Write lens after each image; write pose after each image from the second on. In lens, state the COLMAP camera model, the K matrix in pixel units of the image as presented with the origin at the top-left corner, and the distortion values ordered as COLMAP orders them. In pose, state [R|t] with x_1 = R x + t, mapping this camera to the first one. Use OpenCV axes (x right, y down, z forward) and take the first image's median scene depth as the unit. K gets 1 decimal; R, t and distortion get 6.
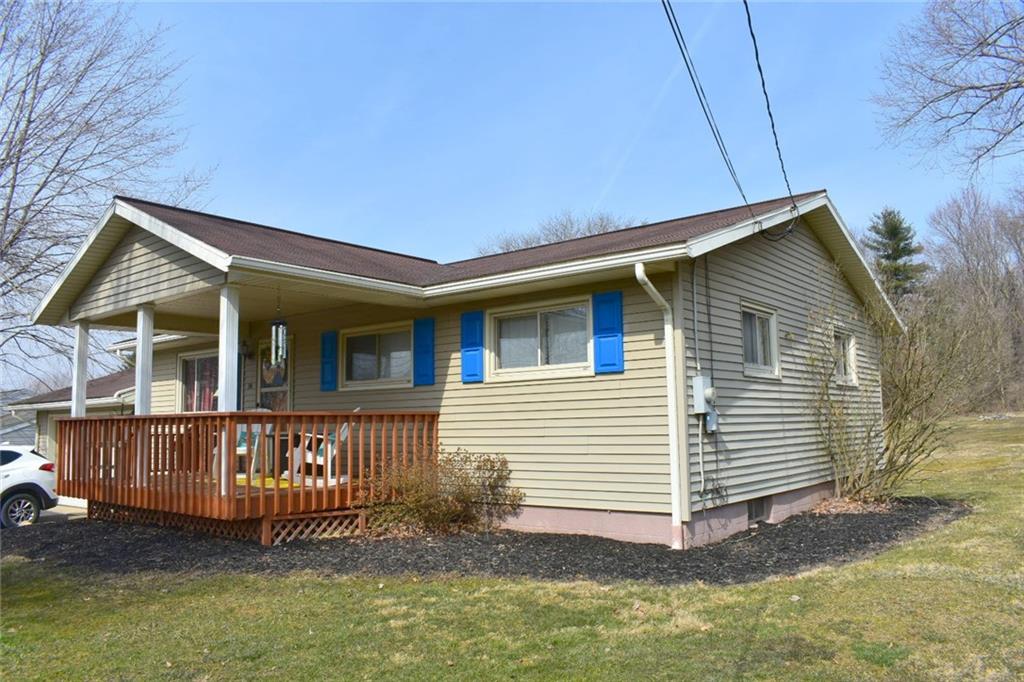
lens RADIAL K [[786.5, 0, 512.0], [0, 786.5, 341.0], [0, 0, 1]] dist [-0.092756, 0.011822]
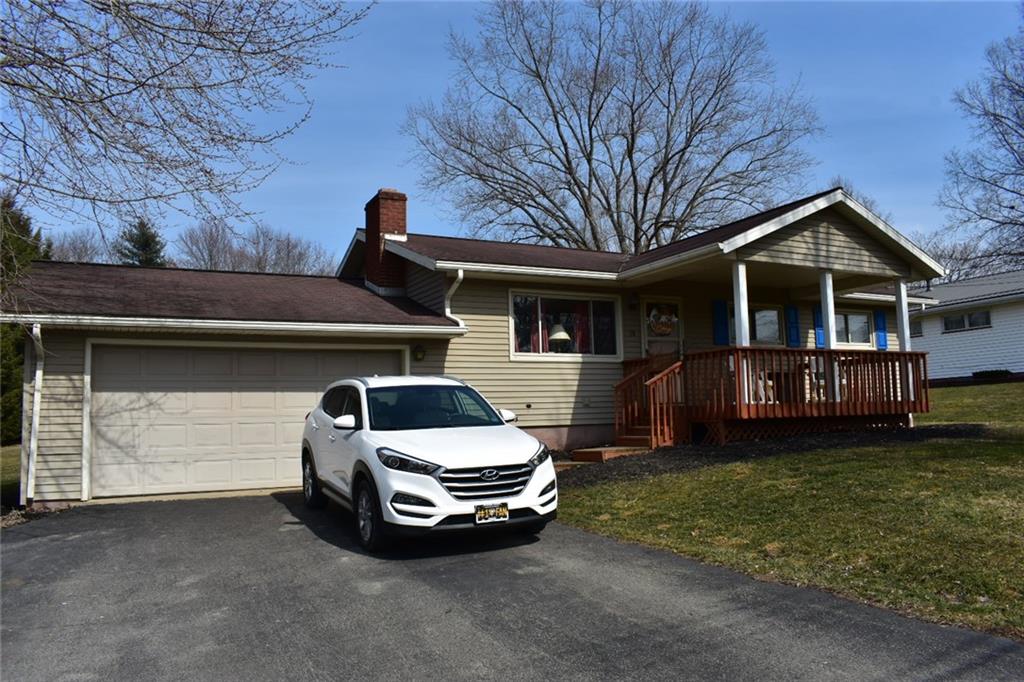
lens RADIAL K [[786.5, 0, 512.0], [0, 786.5, 341.0], [0, 0, 1]] dist [-0.092756, 0.011822]
pose [[0.418096, 0.100847, 0.902788, -1.961720], [-0.082609, 0.993922, -0.072770, 0.227472], [-0.904639, -0.044154, 0.423886, 0.935751]]
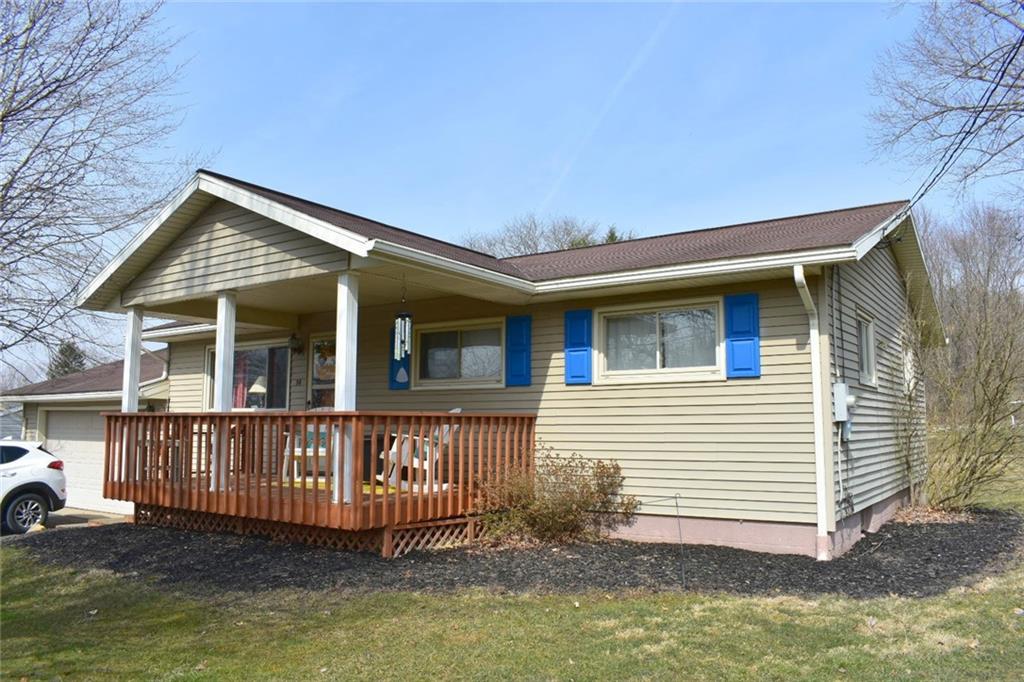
lens RADIAL K [[786.5, 0, 512.0], [0, 786.5, 341.0], [0, 0, 1]] dist [-0.092756, 0.011822]
pose [[0.996339, 0.027753, 0.080866, -0.218174], [-0.027571, 0.999614, -0.003364, 0.006022], [-0.080928, 0.001122, 0.996719, 0.060087]]
